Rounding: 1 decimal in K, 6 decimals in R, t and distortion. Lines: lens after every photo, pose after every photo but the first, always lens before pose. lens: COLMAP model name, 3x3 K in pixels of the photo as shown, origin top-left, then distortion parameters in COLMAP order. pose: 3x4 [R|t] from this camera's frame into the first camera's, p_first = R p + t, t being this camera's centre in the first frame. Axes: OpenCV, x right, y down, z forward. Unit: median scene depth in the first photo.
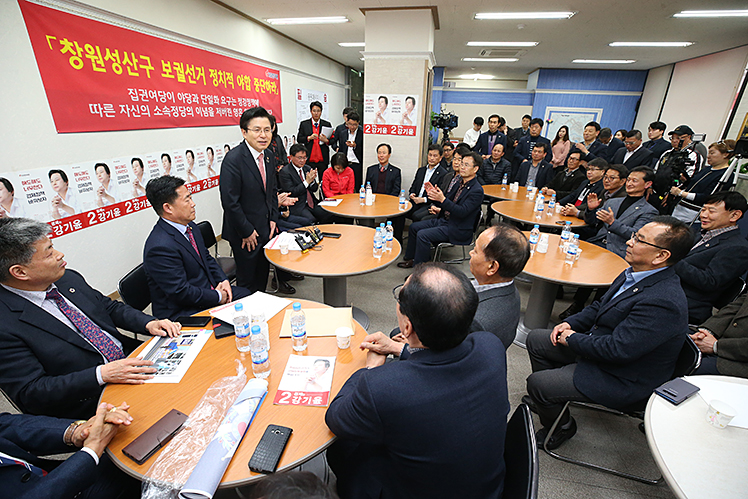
lens RADIAL K [[342.9, 0, 374.0], [0, 342.9, 249.5], [0, 0, 1]] dist [-0.041332, 0.014140]
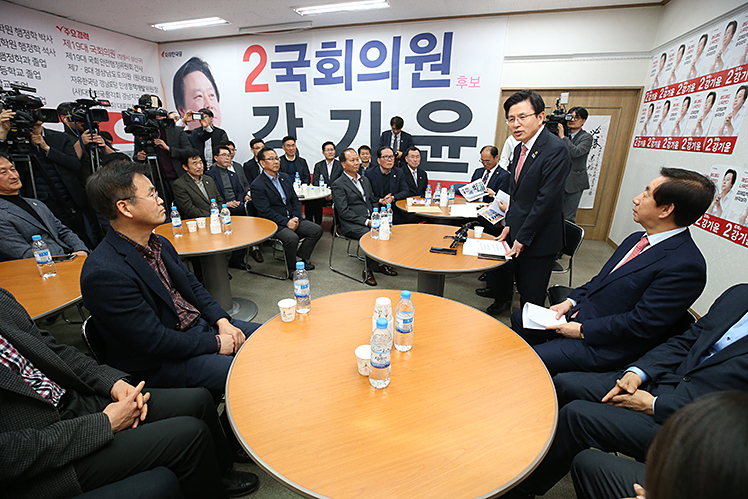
lens RADIAL K [[342.9, 0, 374.0], [0, 342.9, 249.5], [0, 0, 1]] dist [-0.041332, 0.014140]
pose [[-0.992819, -0.057172, 0.105081, -0.024045], [0.023797, 0.766458, 0.641853, -0.432548], [-0.117236, 0.639744, -0.759594, 1.238063]]
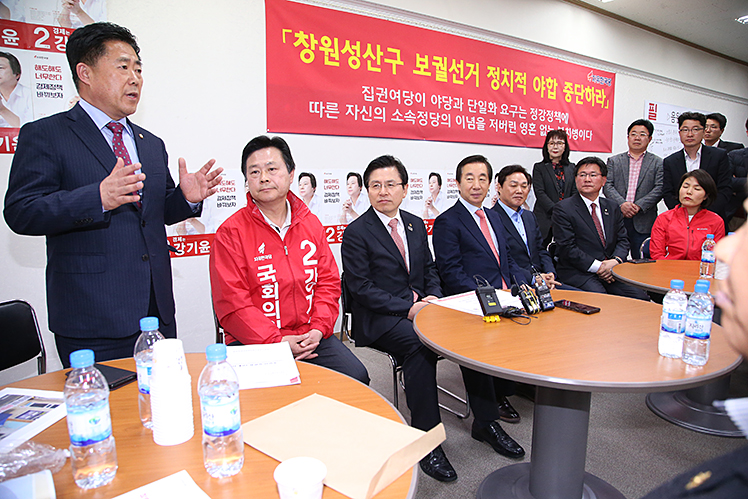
lens RADIAL K [[504.1, 0, 374.0], [0, 504.1, 249.5], [0, 0, 1]] dist [-0.126742, 0.072811]
pose [[0.702024, 0.077116, -0.707966, 0.109490], [-0.246544, 0.958964, -0.140018, 0.031783], [0.668116, 0.272841, 0.692228, 0.273603]]
